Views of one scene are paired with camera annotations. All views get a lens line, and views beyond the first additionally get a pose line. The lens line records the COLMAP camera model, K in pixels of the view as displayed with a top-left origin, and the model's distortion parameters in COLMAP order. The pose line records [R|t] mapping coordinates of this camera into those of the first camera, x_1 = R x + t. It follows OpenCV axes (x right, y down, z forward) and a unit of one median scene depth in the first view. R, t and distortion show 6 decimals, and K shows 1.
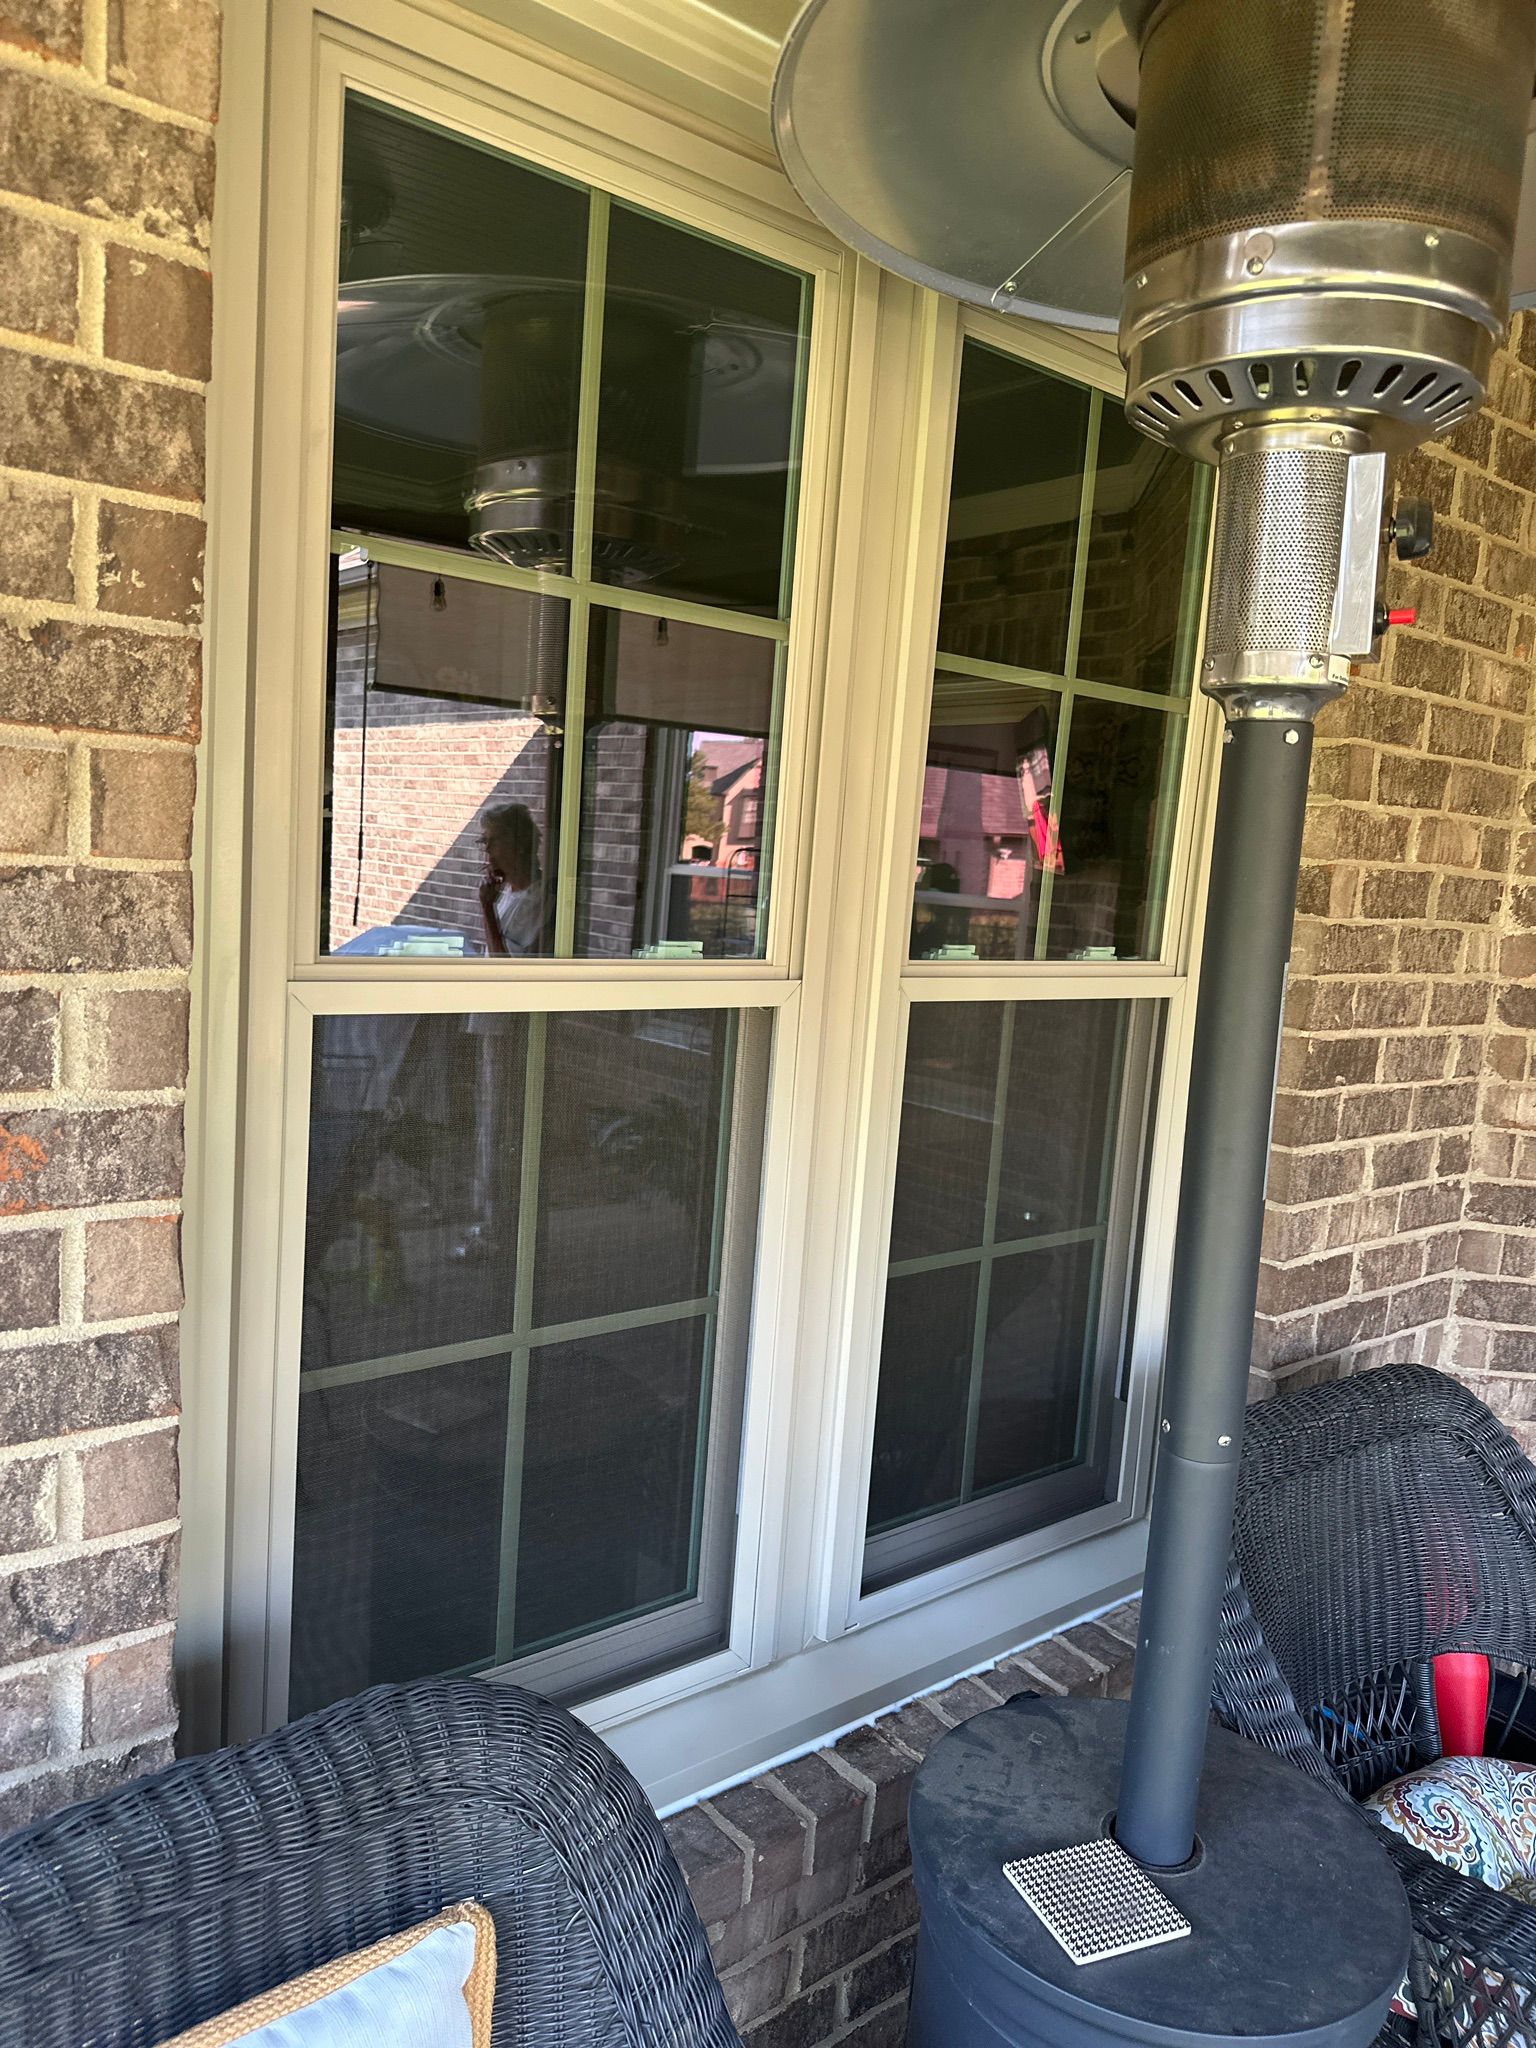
lens RADIAL K [[1459.2, 0, 814.0], [0, 1459.2, 1041.5], [0, 0, 1]] dist [-0.006057, 0.002279]
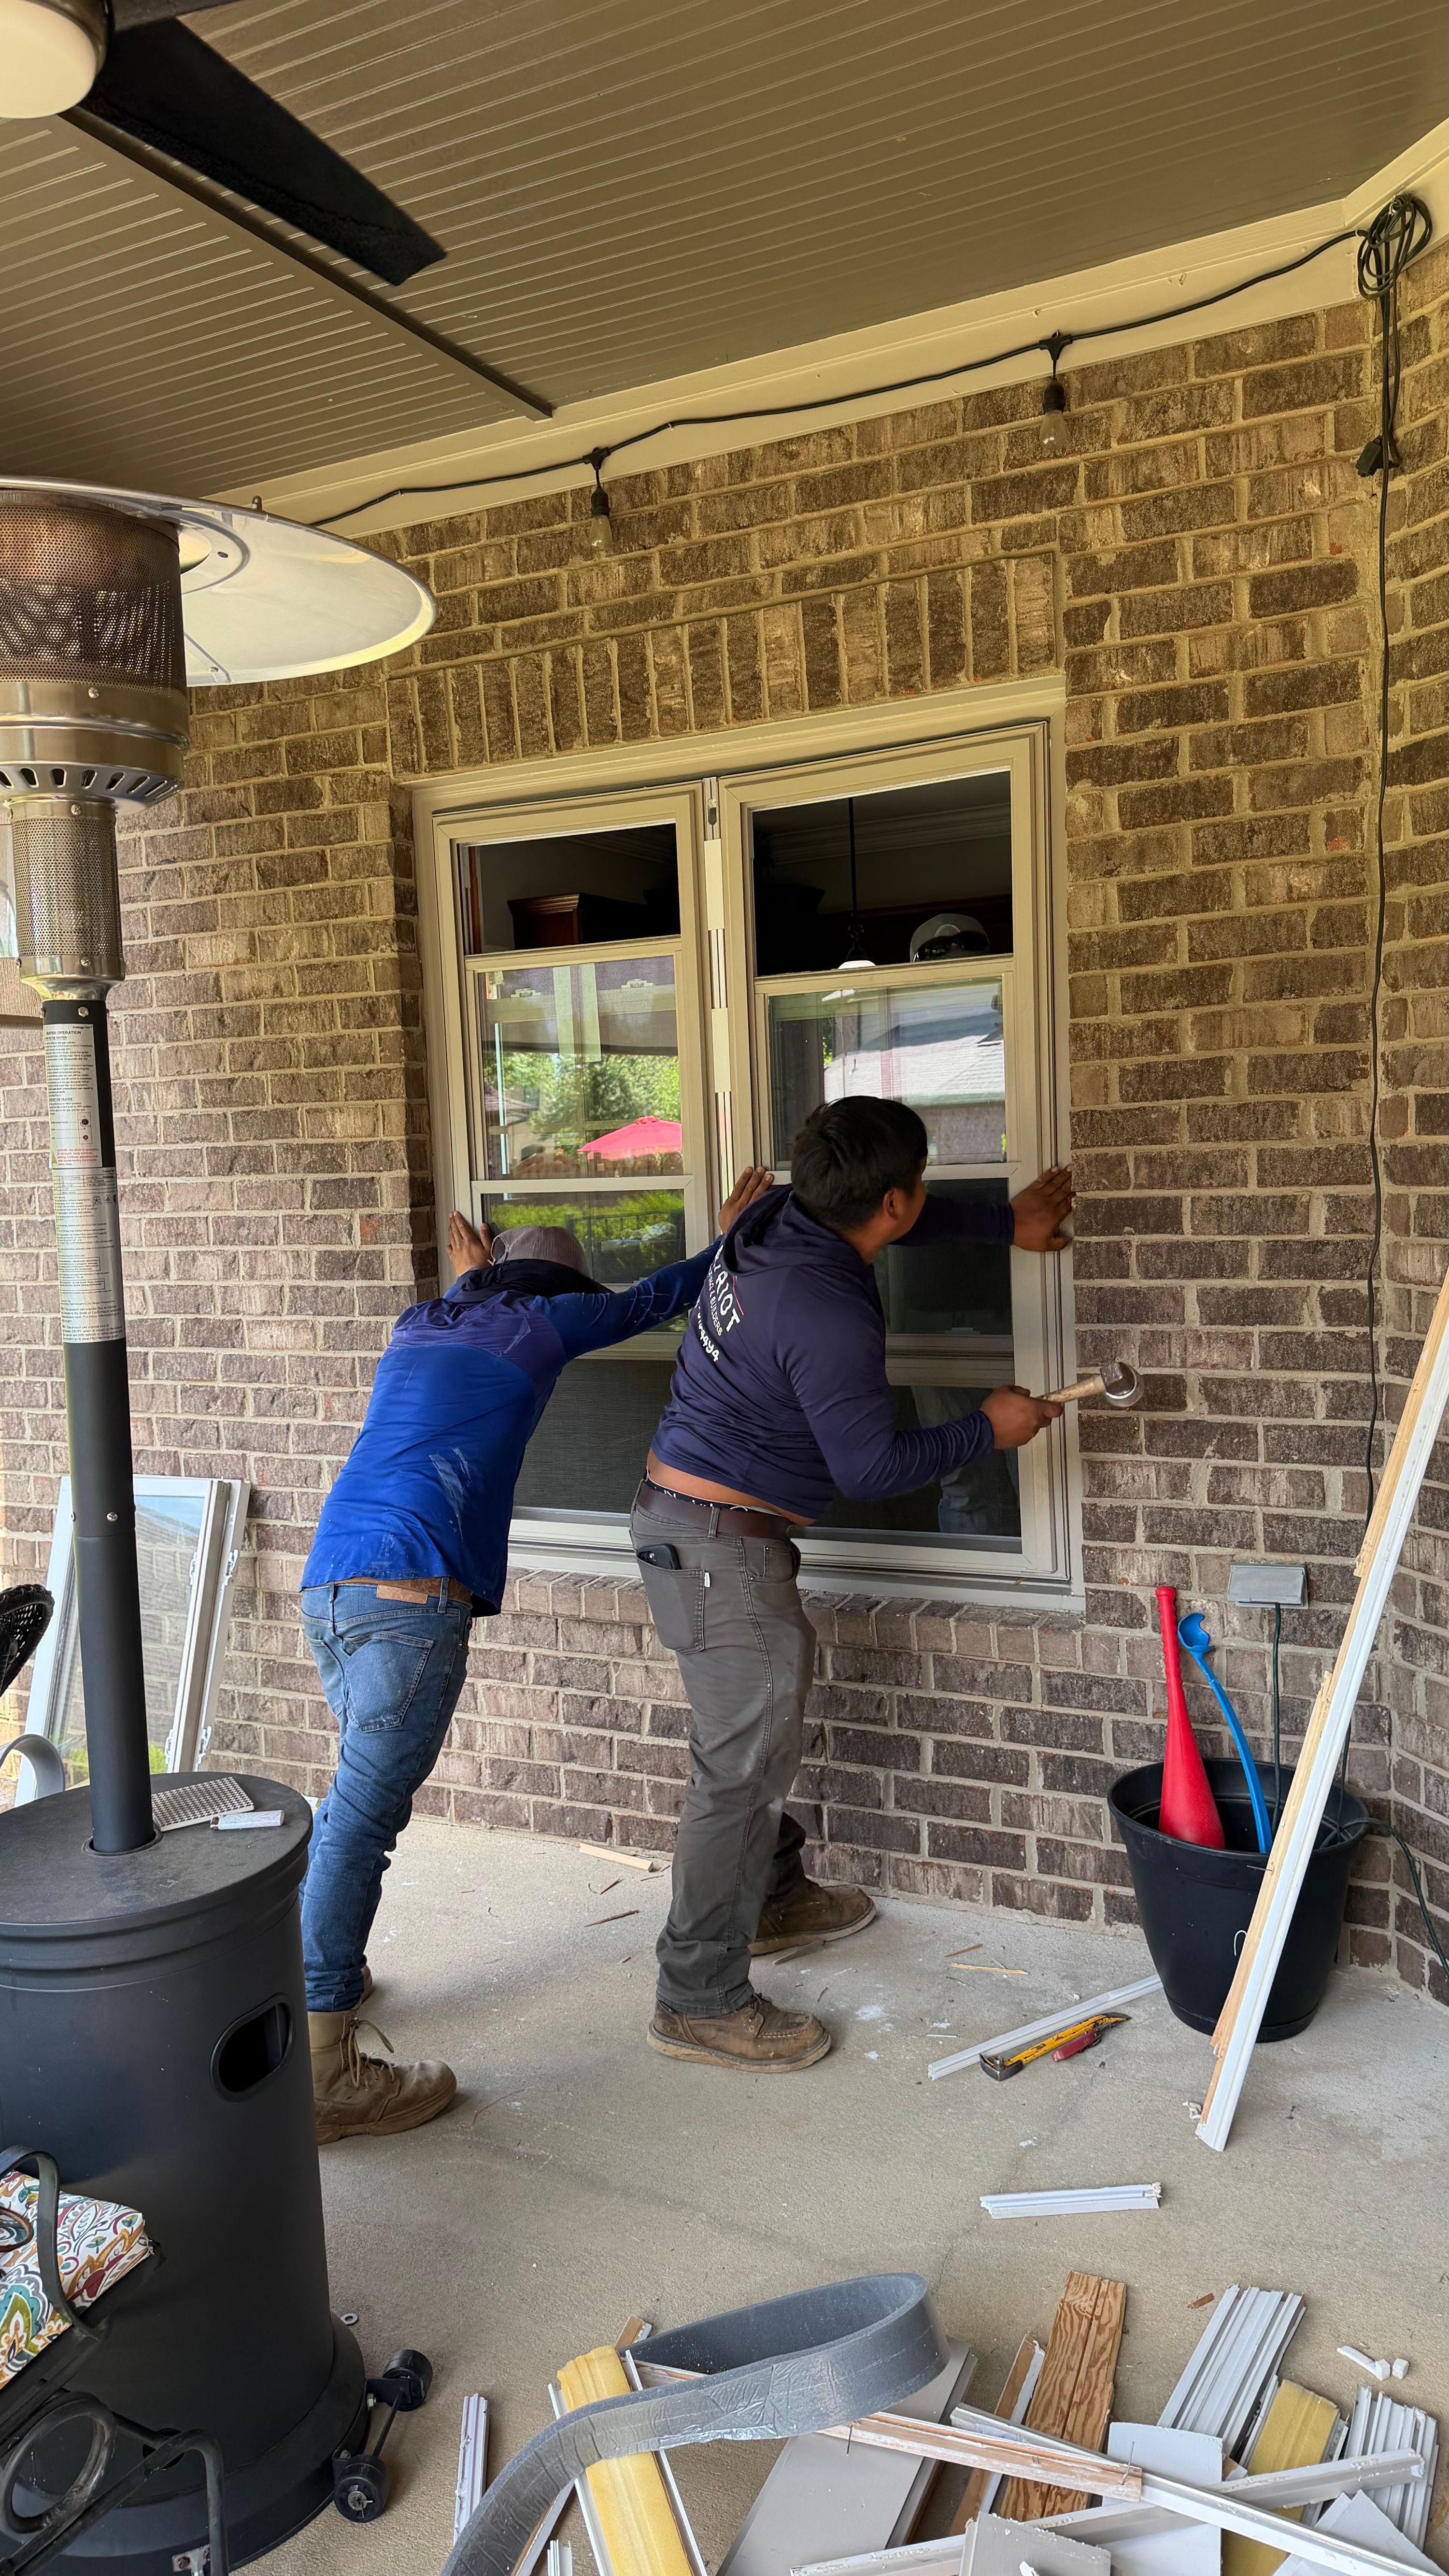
lens RADIAL K [[1813.2, 0, 706.4], [0, 1813.2, 1268.9], [0, 0, 1]] dist [0.083899, -0.094030]
pose [[0.388663, -0.020125, -0.921160, 3.363466], [-0.051311, 0.997737, -0.043447, 0.297062], [0.919950, 0.064152, 0.386751, 0.089091]]
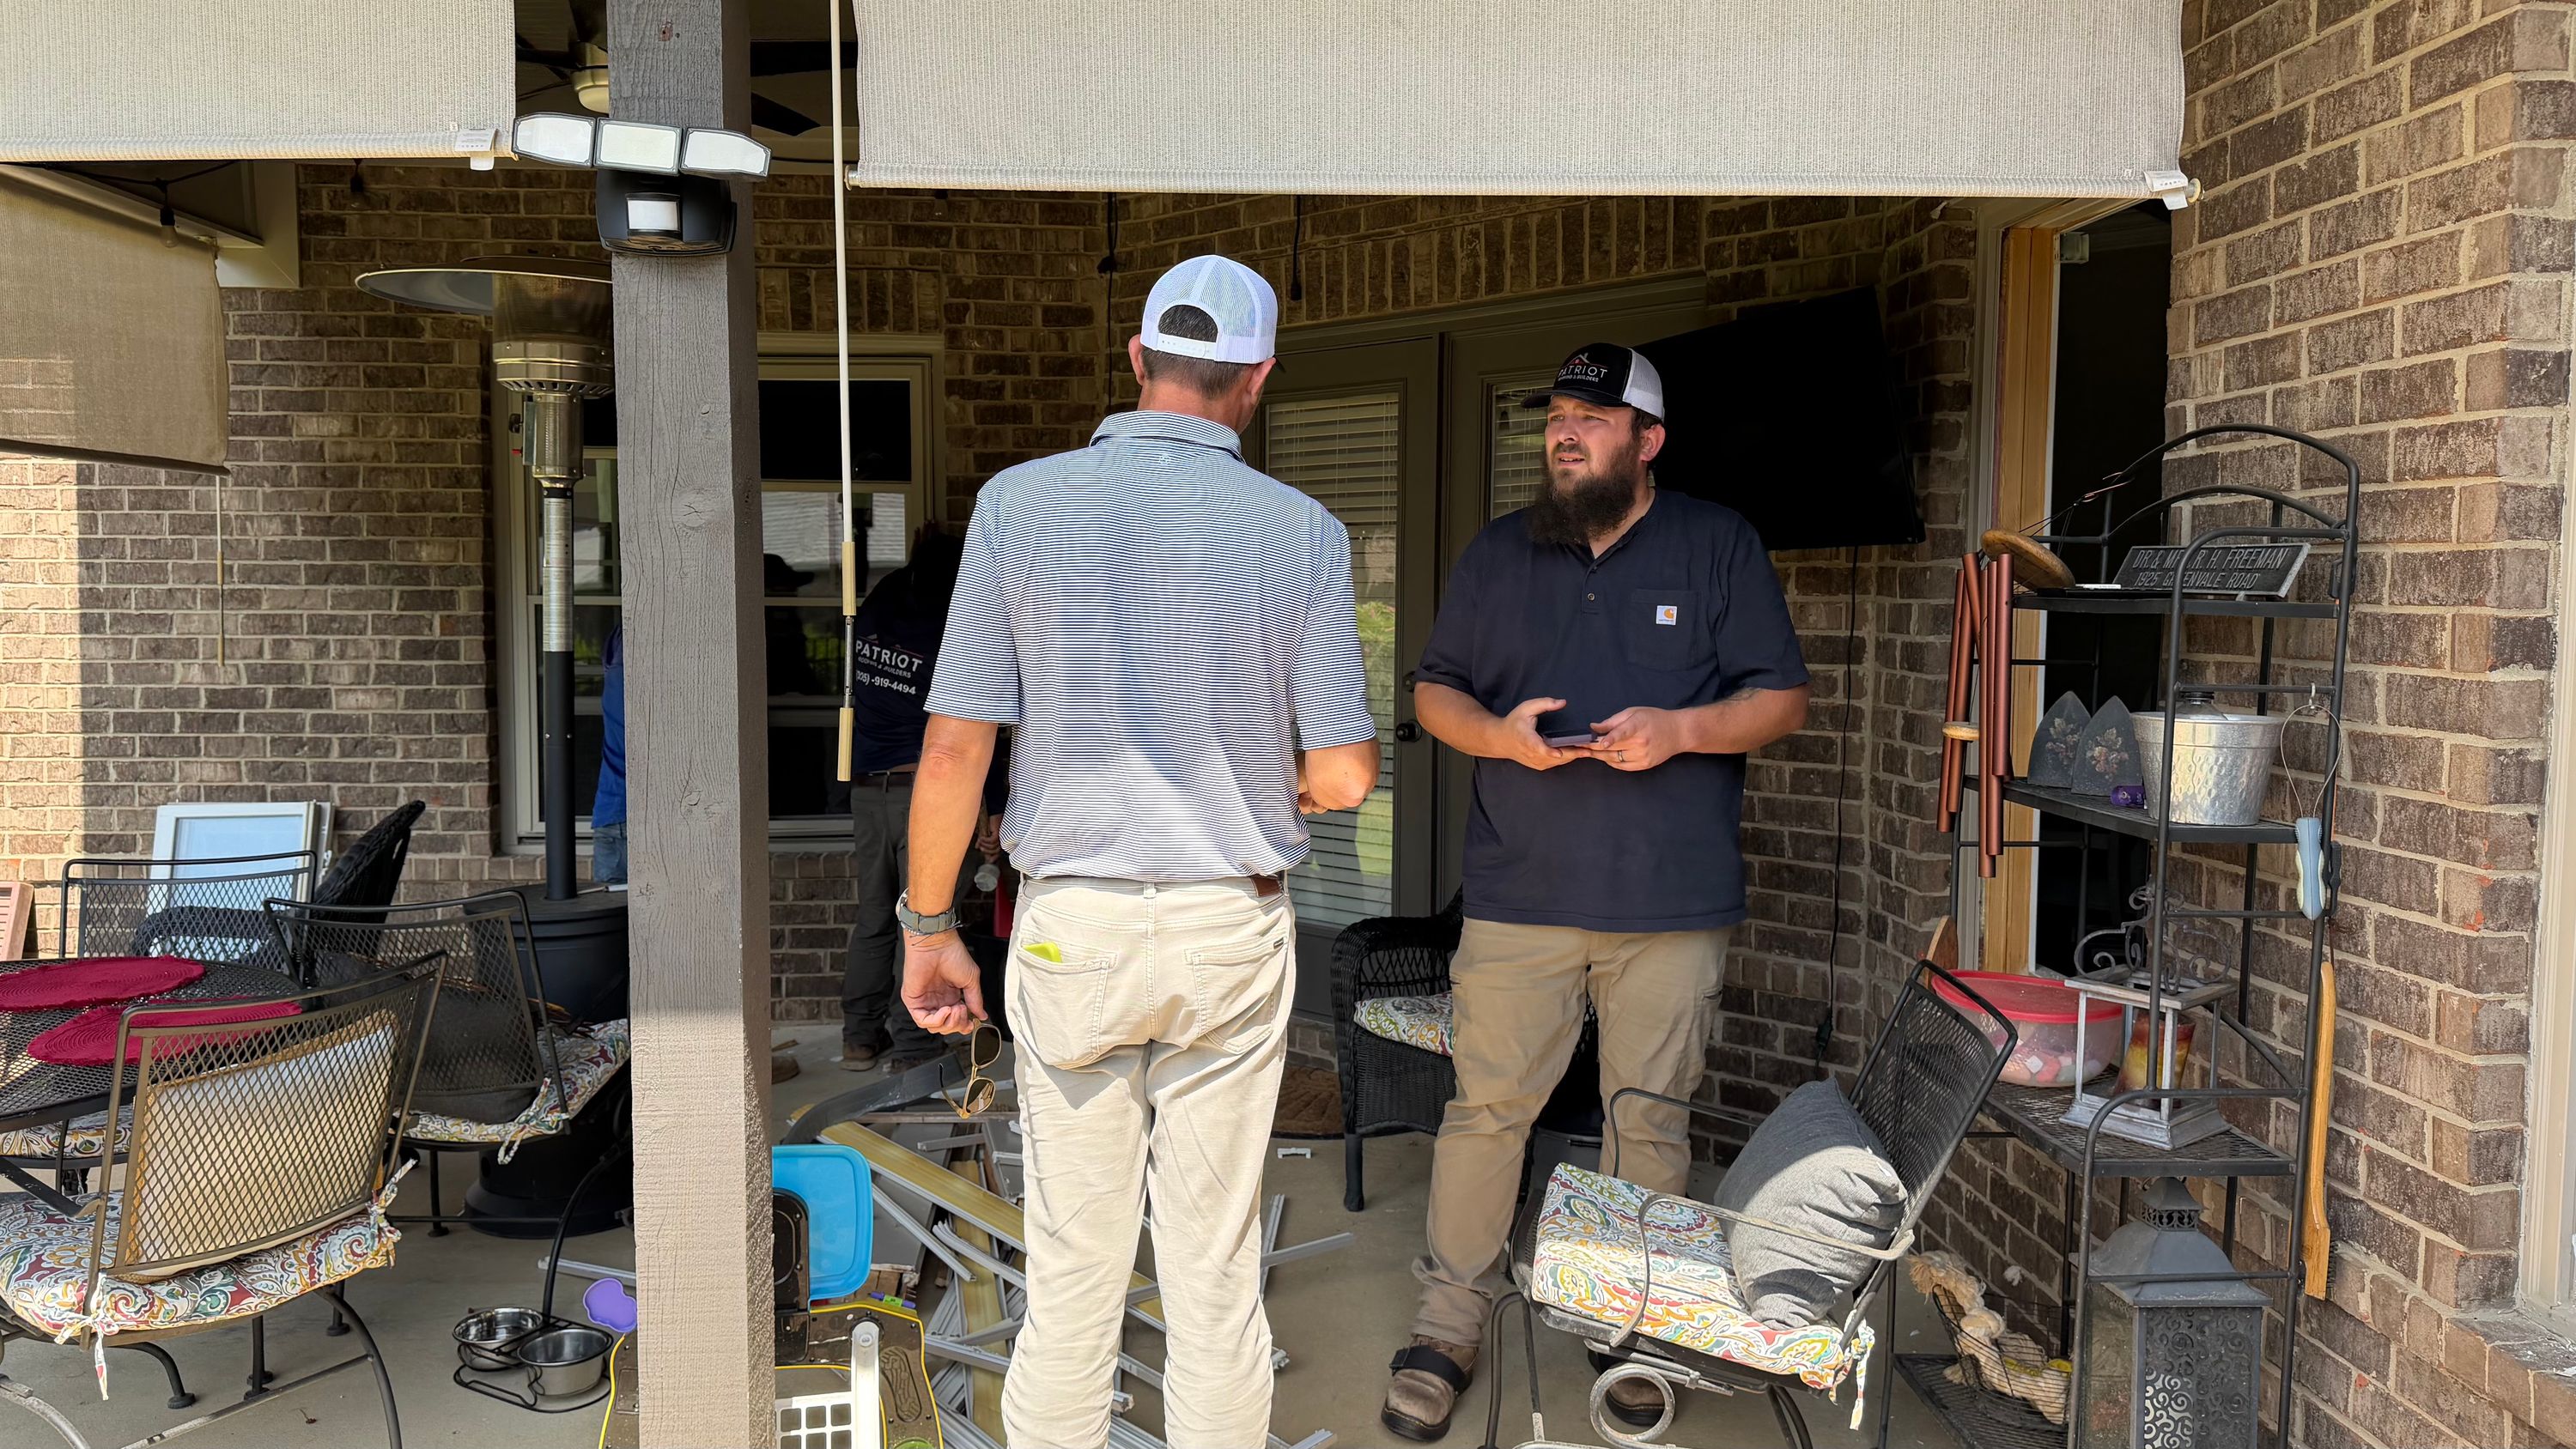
lens RADIAL K [[1813.0, 0, 1310.1], [0, 1813.0, 722.6], [0, 0, 1]] dist [0.083899, -0.094030]
pose [[0.795522, -0.025245, -0.605398, 5.142675], [-0.030239, 0.996233, -0.081278, 0.770870], [0.605170, 0.082965, 0.791762, -1.991253]]
